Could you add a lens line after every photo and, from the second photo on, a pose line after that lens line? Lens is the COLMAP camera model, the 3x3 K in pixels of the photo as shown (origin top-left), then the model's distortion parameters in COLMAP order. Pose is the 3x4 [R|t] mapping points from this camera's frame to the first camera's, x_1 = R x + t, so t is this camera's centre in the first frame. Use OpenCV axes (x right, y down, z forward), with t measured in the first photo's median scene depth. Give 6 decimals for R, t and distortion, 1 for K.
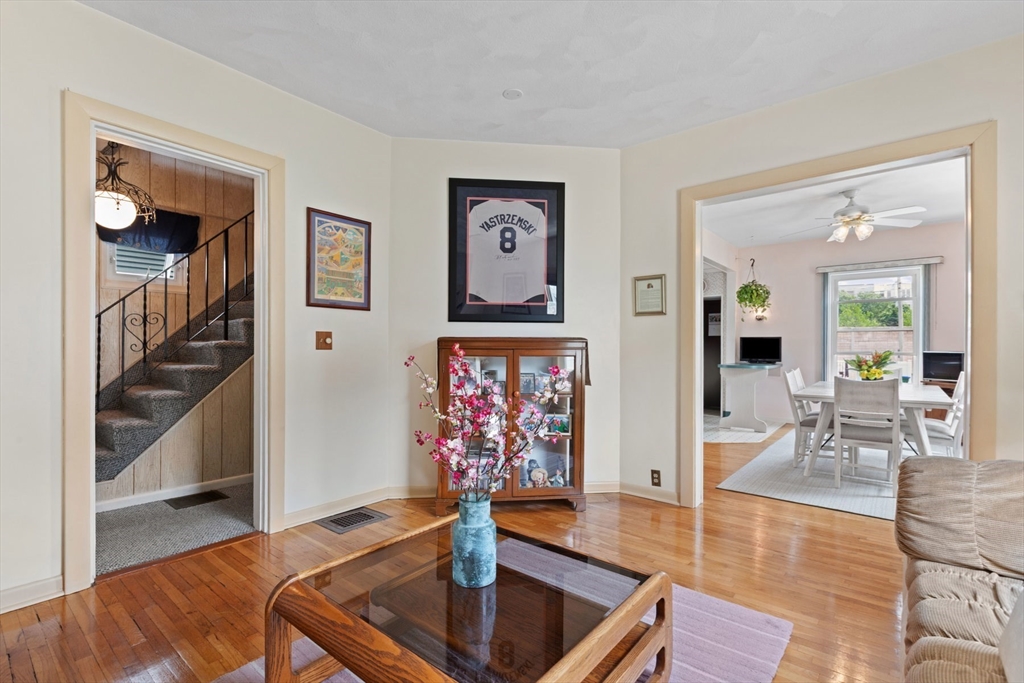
lens RADIAL K [[459.6, 0, 516.2], [0, 459.6, 345.7], [0, 0, 1]] dist [0.000861, -0.000023]
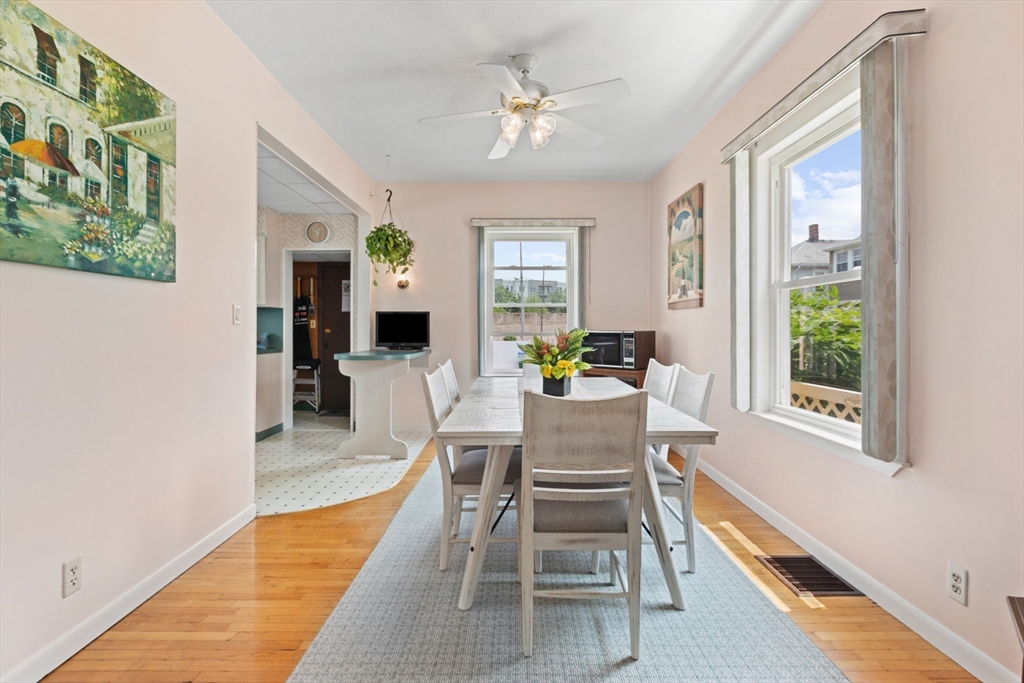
lens RADIAL K [[463.4, 0, 507.3], [0, 463.4, 336.4], [0, 0, 1]] dist [-0.000300, 0.000441]
pose [[0.783682, -0.011515, 0.621055, 0.247257], [0.000887, 0.999848, 0.017420, 0.006963], [-0.621162, -0.013101, 0.783573, 0.398760]]
